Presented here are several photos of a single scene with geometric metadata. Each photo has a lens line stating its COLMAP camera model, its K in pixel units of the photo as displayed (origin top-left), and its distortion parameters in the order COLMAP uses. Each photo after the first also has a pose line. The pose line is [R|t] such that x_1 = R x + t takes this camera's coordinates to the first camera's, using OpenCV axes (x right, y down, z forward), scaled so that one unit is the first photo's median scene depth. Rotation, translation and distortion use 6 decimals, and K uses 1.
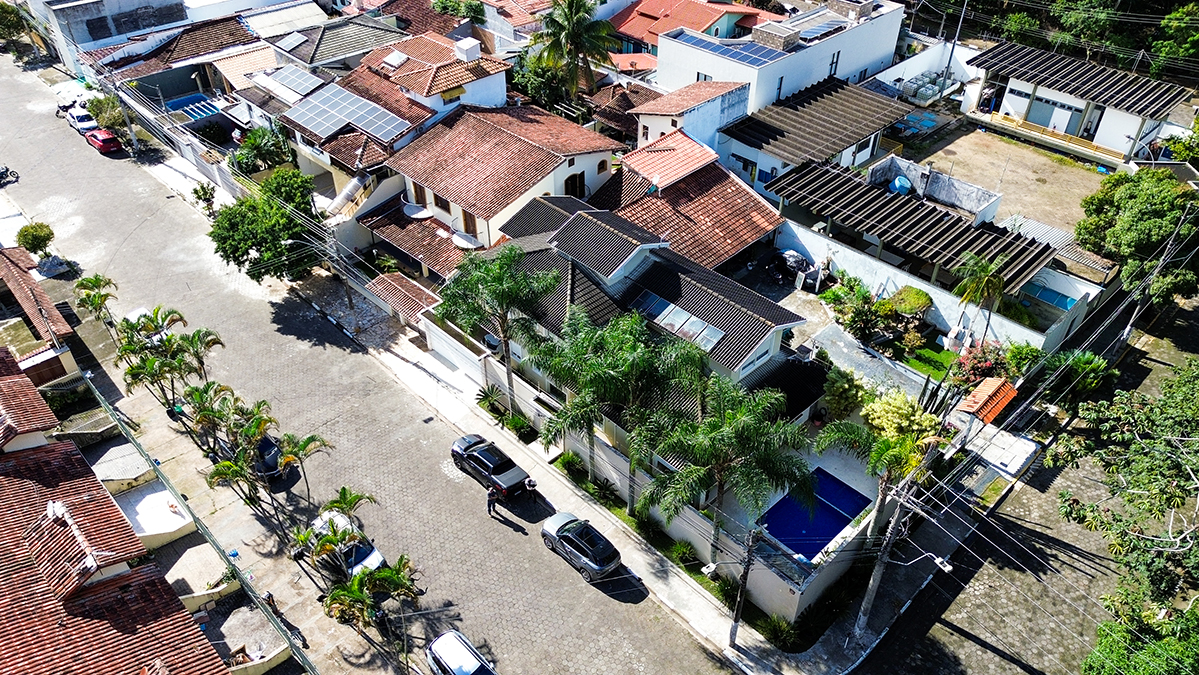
lens RADIAL K [[816.0, 0, 606.2], [0, 816.0, 339.7], [0, 0, 1]] dist [0.057100, -0.044657]
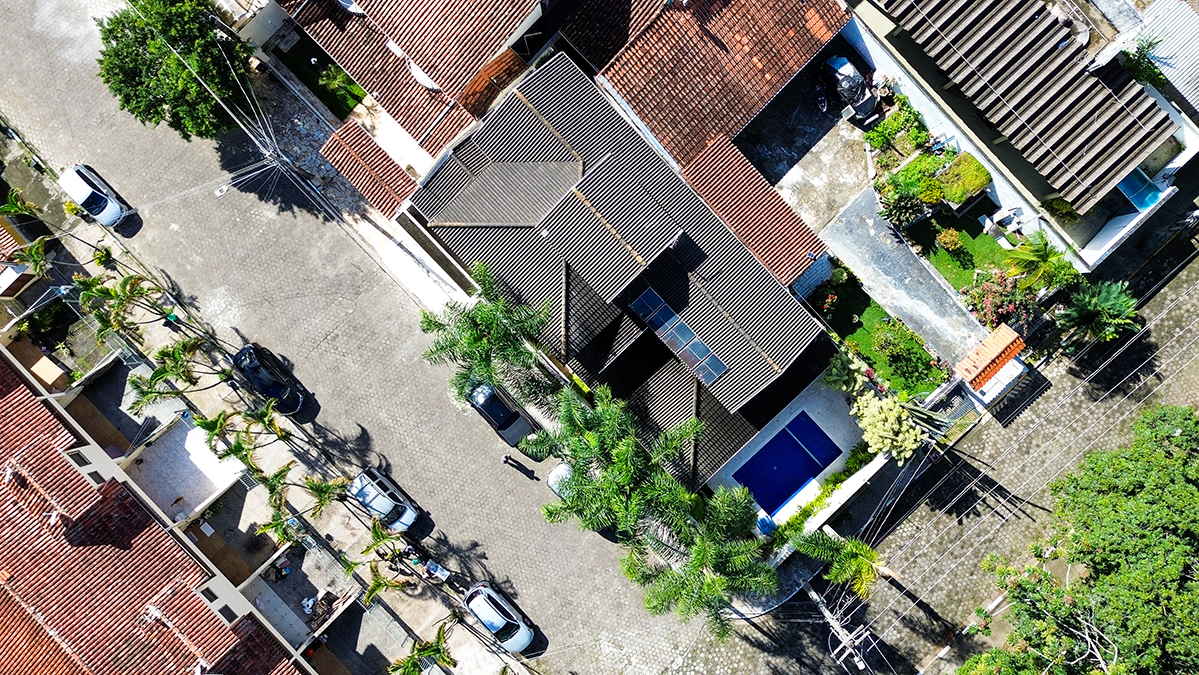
lens RADIAL K [[816.0, 0, 606.2], [0, 816.0, 339.7], [0, 0, 1]] dist [0.057100, -0.044657]
pose [[0.999828, 0.018306, -0.002803, 0.003900], [-0.009324, 0.628335, 0.777887, -0.660051], [0.016001, -0.777728, 0.628398, 0.361755]]
